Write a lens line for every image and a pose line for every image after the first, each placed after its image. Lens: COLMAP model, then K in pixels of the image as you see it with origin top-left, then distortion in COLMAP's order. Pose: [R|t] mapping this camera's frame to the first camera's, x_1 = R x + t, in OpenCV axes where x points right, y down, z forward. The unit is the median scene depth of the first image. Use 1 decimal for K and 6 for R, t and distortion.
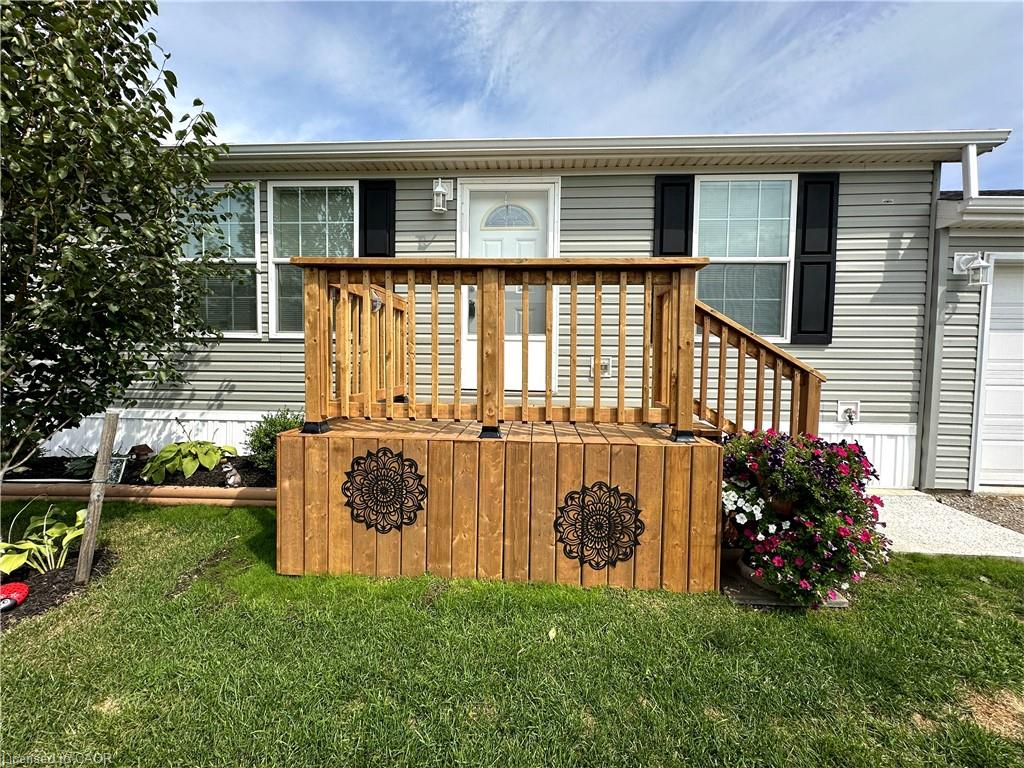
lens RADIAL K [[434.0, 0, 518.8], [0, 434.0, 386.7], [0, 0, 1]] dist [-0.001765, 0.000441]
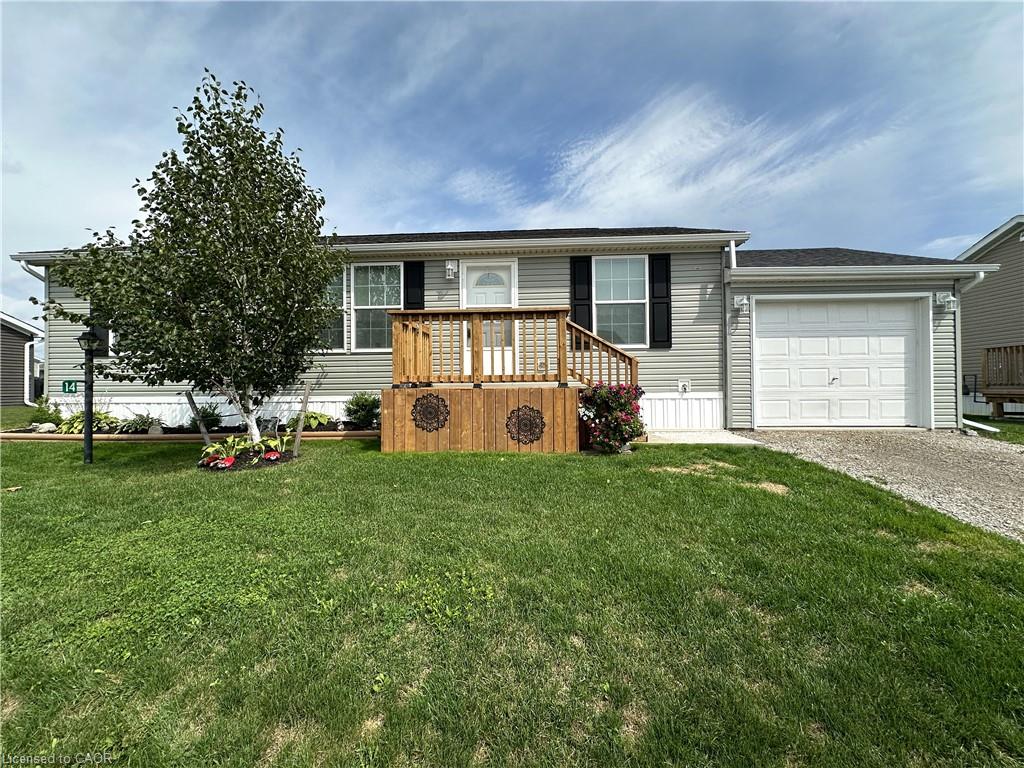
lens RADIAL K [[414.7, 0, 520.7], [0, 414.7, 387.8], [0, 0, 1]] dist [-0.002909, 0.001035]
pose [[0.999699, -0.023446, 0.007257, 0.087550], [0.023796, 0.998333, -0.052575, 0.142116], [-0.006012, 0.052732, 0.998591, -0.693760]]
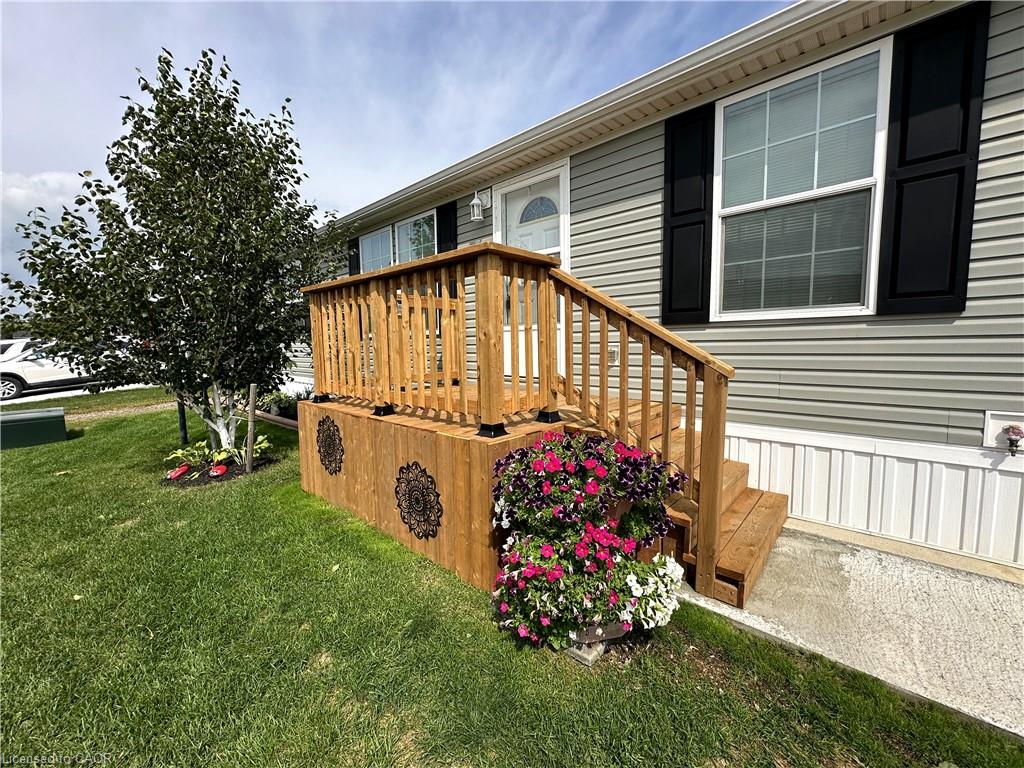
lens RADIAL K [[414.7, 0, 505.5], [0, 414.7, 385.0], [0, 0, 1]] dist [-0.002909, 0.001035]
pose [[0.773198, 0.038276, -0.633008, 0.609840], [-0.013199, 0.998932, 0.044279, -0.017181], [0.634027, -0.025881, 0.772878, 0.190364]]
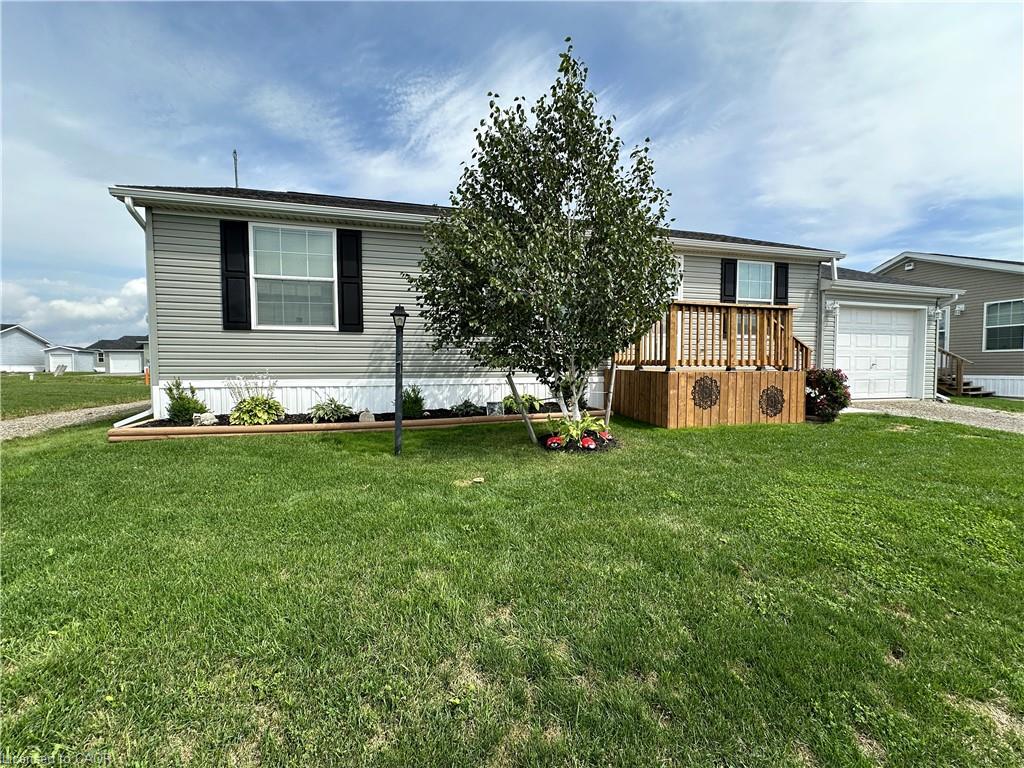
lens RADIAL K [[414.7, 0, 523.0], [0, 414.7, 381.1], [0, 0, 1]] dist [-0.002909, 0.001035]
pose [[0.945828, -0.028235, 0.323439, -1.280931], [0.034511, 0.999311, -0.013684, 0.102642], [-0.322830, 0.024105, 0.946150, -0.583907]]
